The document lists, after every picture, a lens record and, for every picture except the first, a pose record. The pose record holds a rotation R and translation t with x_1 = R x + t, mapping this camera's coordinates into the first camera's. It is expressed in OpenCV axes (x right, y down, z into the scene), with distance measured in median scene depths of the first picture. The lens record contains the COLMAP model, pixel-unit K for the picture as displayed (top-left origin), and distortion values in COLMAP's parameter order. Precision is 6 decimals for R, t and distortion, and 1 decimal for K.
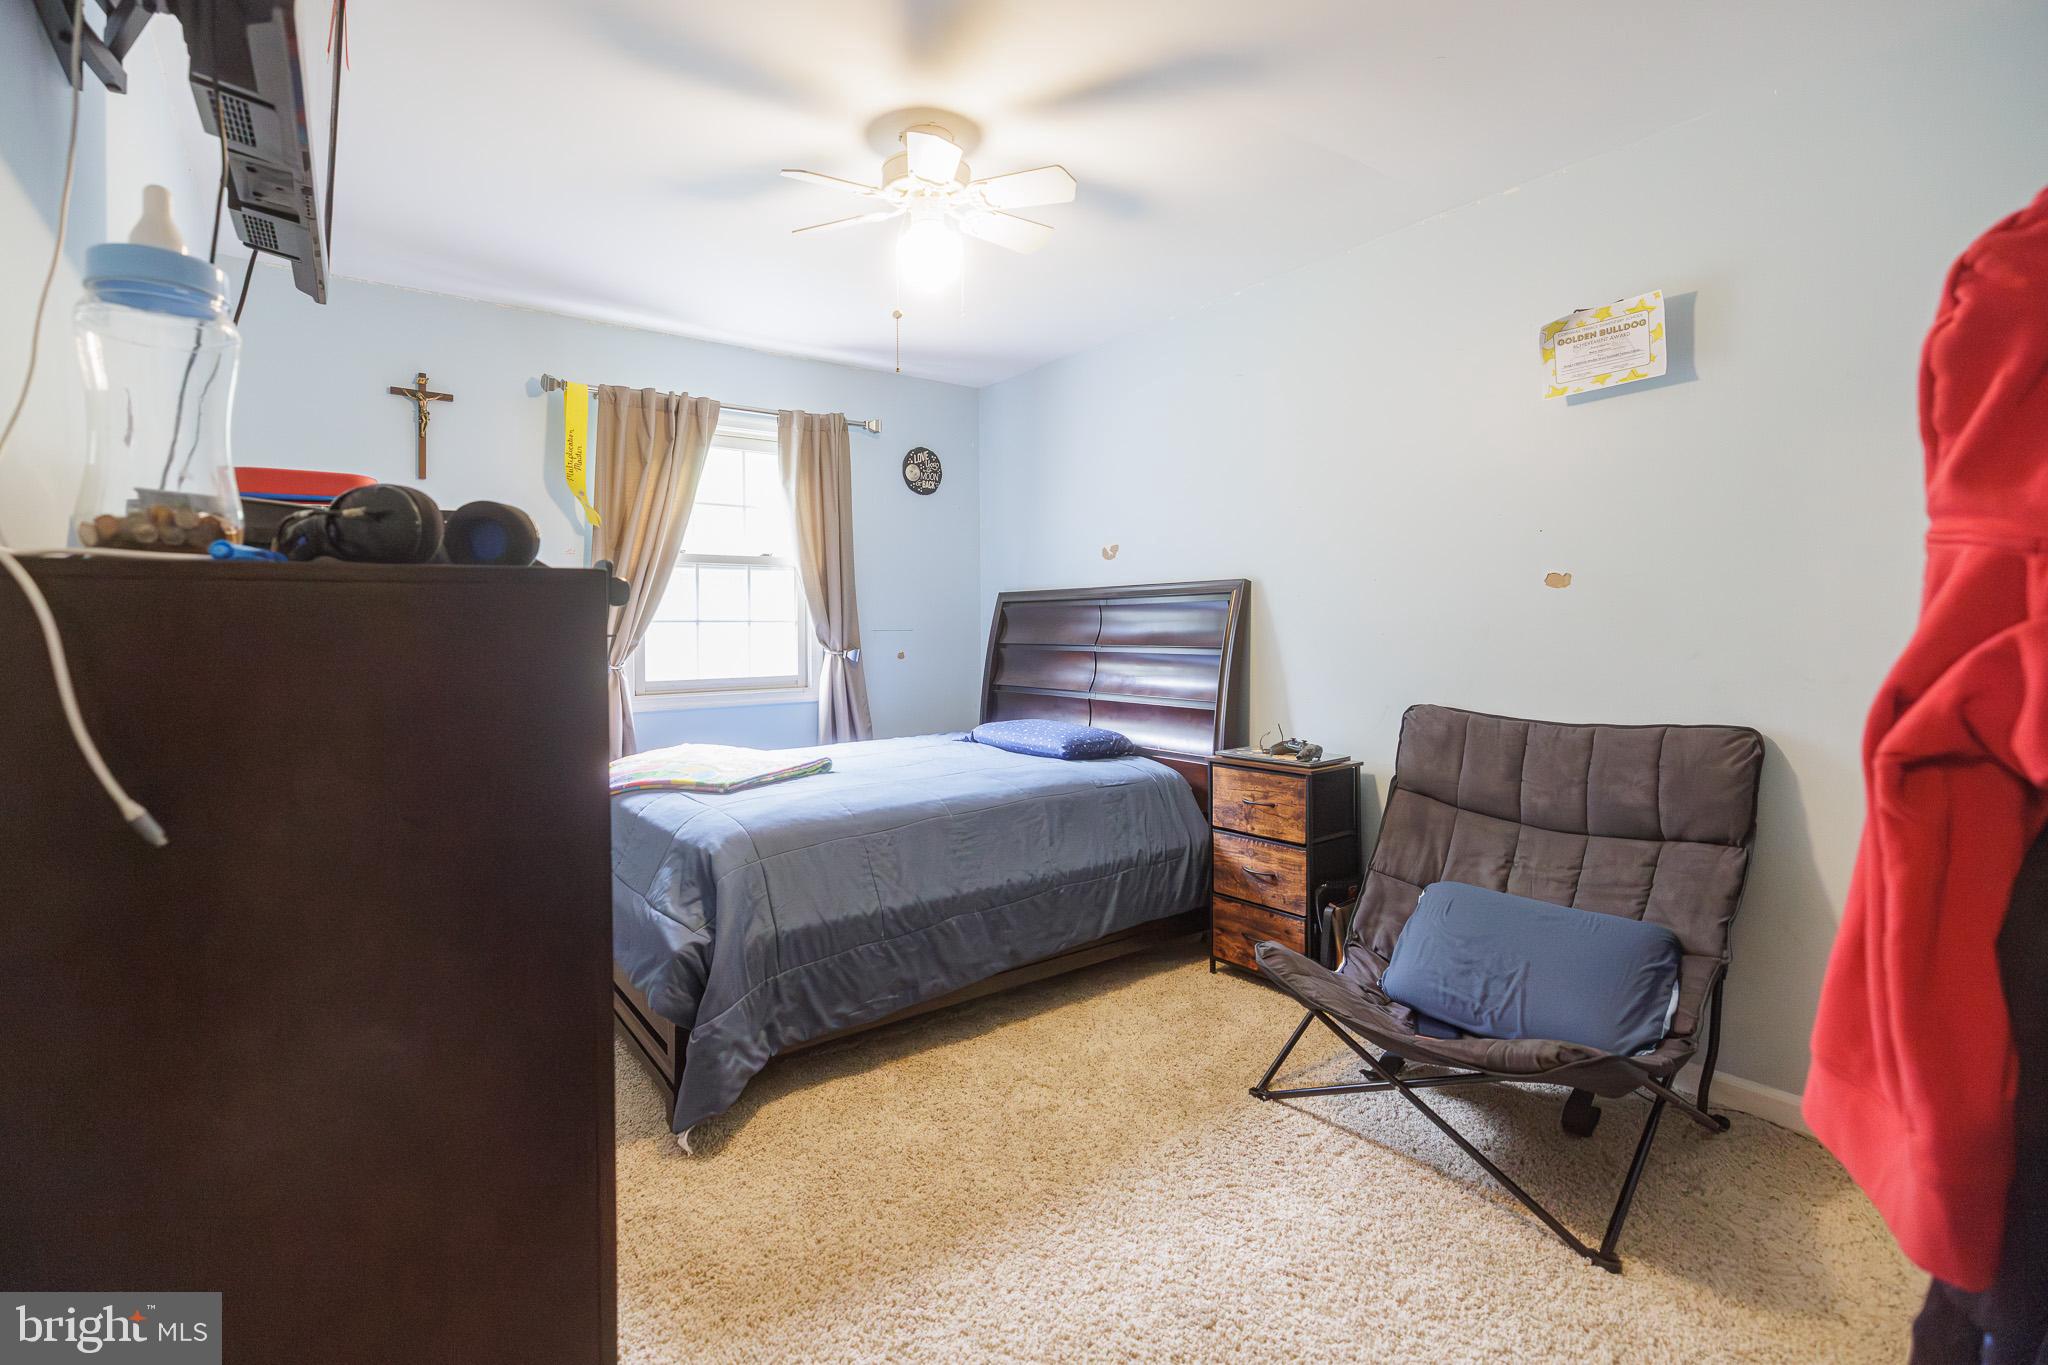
lens RADIAL K [[869.1, 0, 1016.6], [0, 869.1, 625.9], [0, 0, 1]] dist [-0.000832, -0.000147]
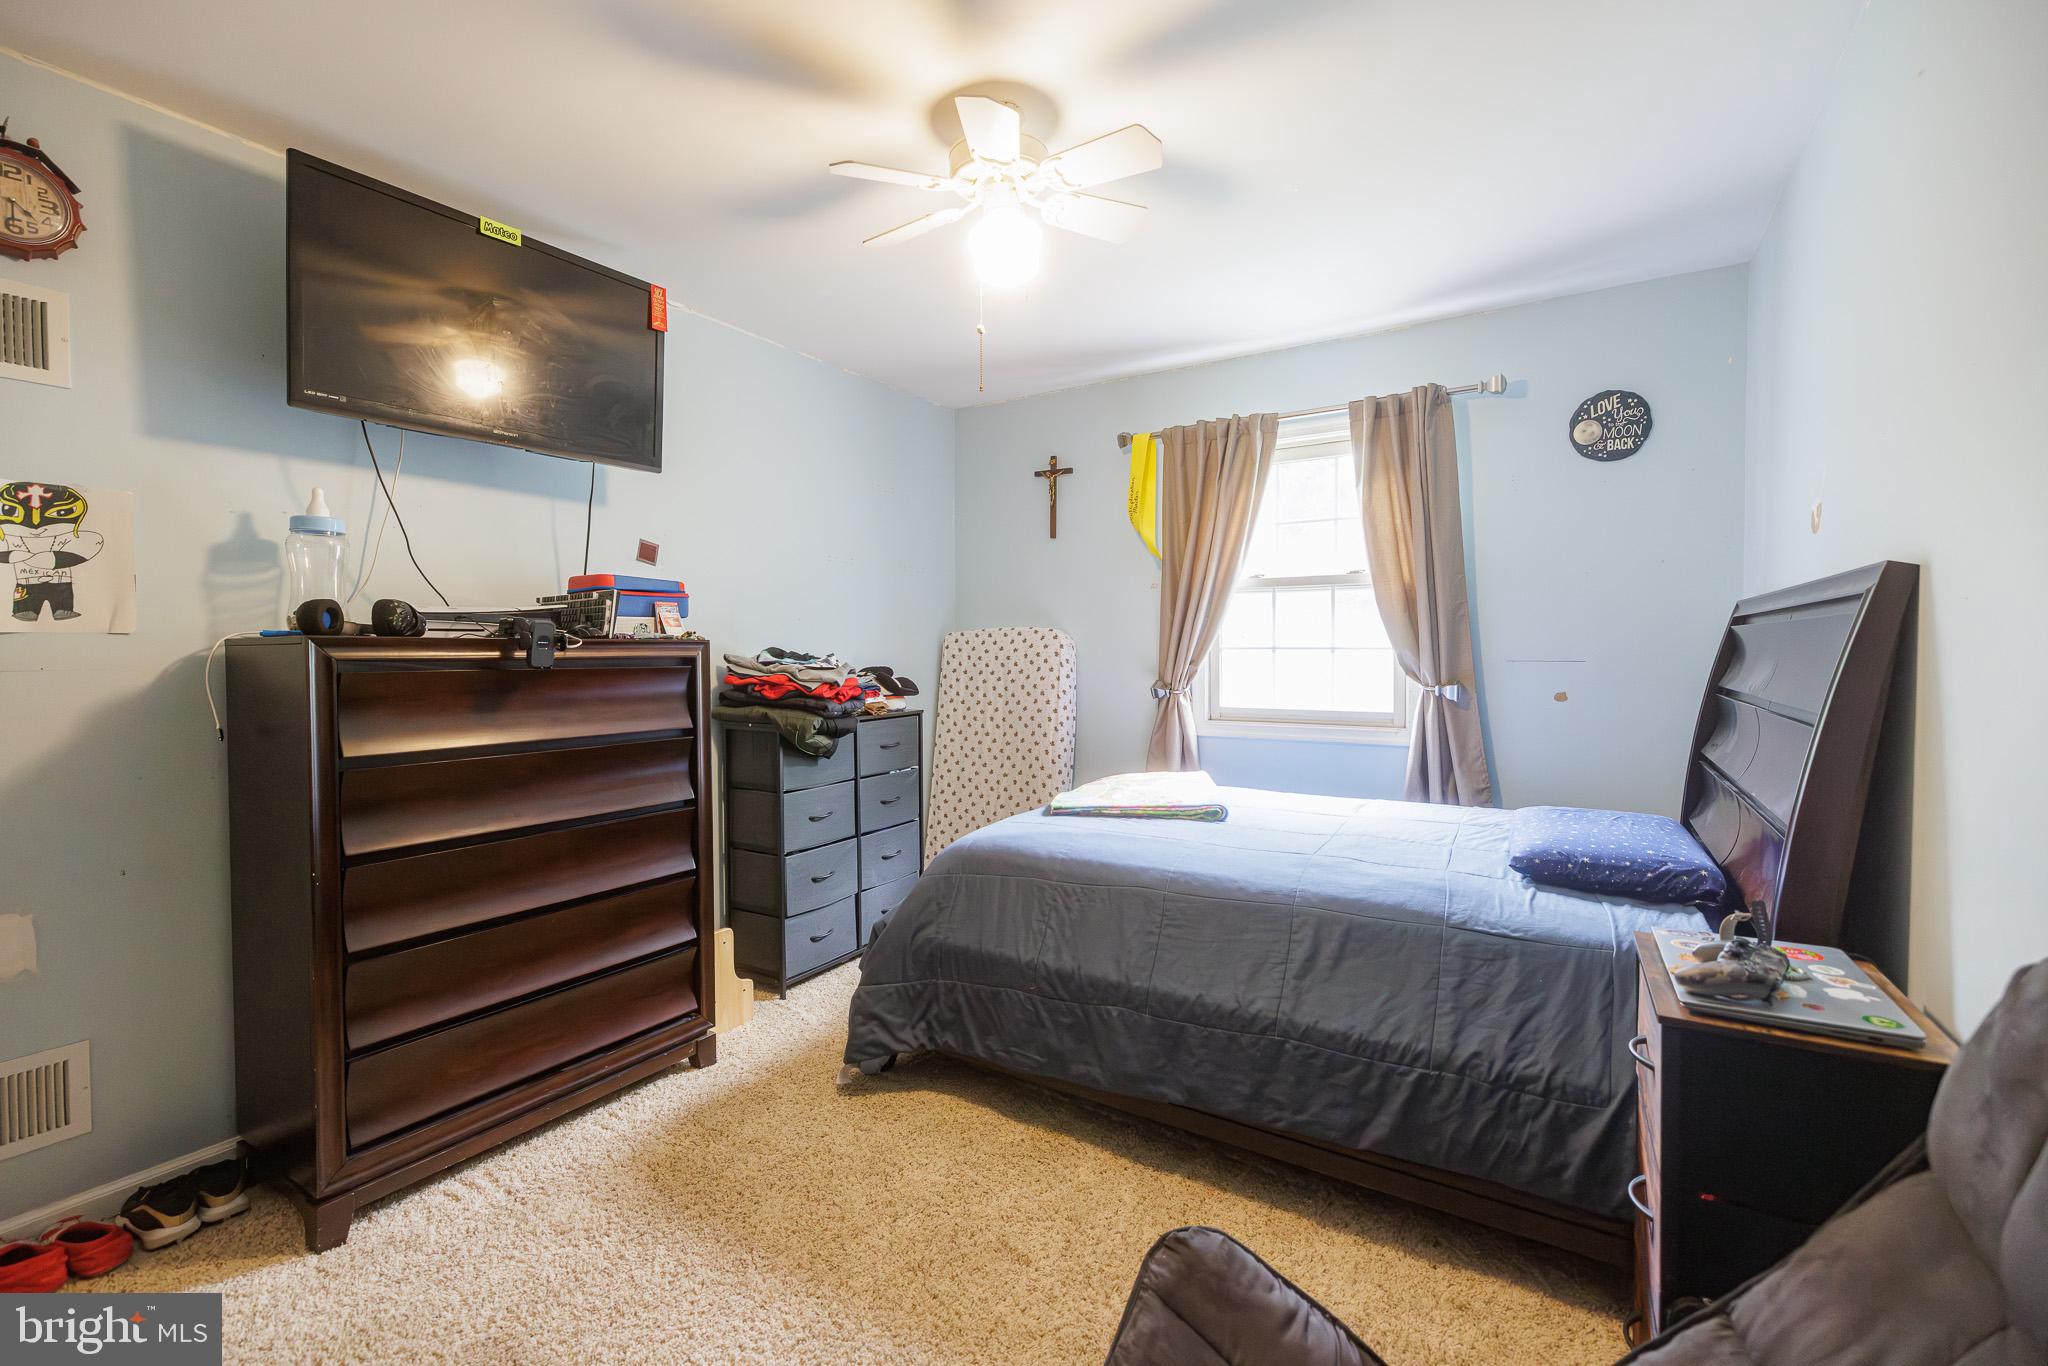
lens RADIAL K [[879.0, 0, 1024.6], [0, 879.0, 669.0], [0, 0, 1]] dist [0.001700, -0.000214]
pose [[0.380805, 0.028221, -0.924225, 0.487705], [-0.001021, 0.999546, 0.030100, -0.012775], [0.924655, -0.010518, 0.380661, 0.433697]]
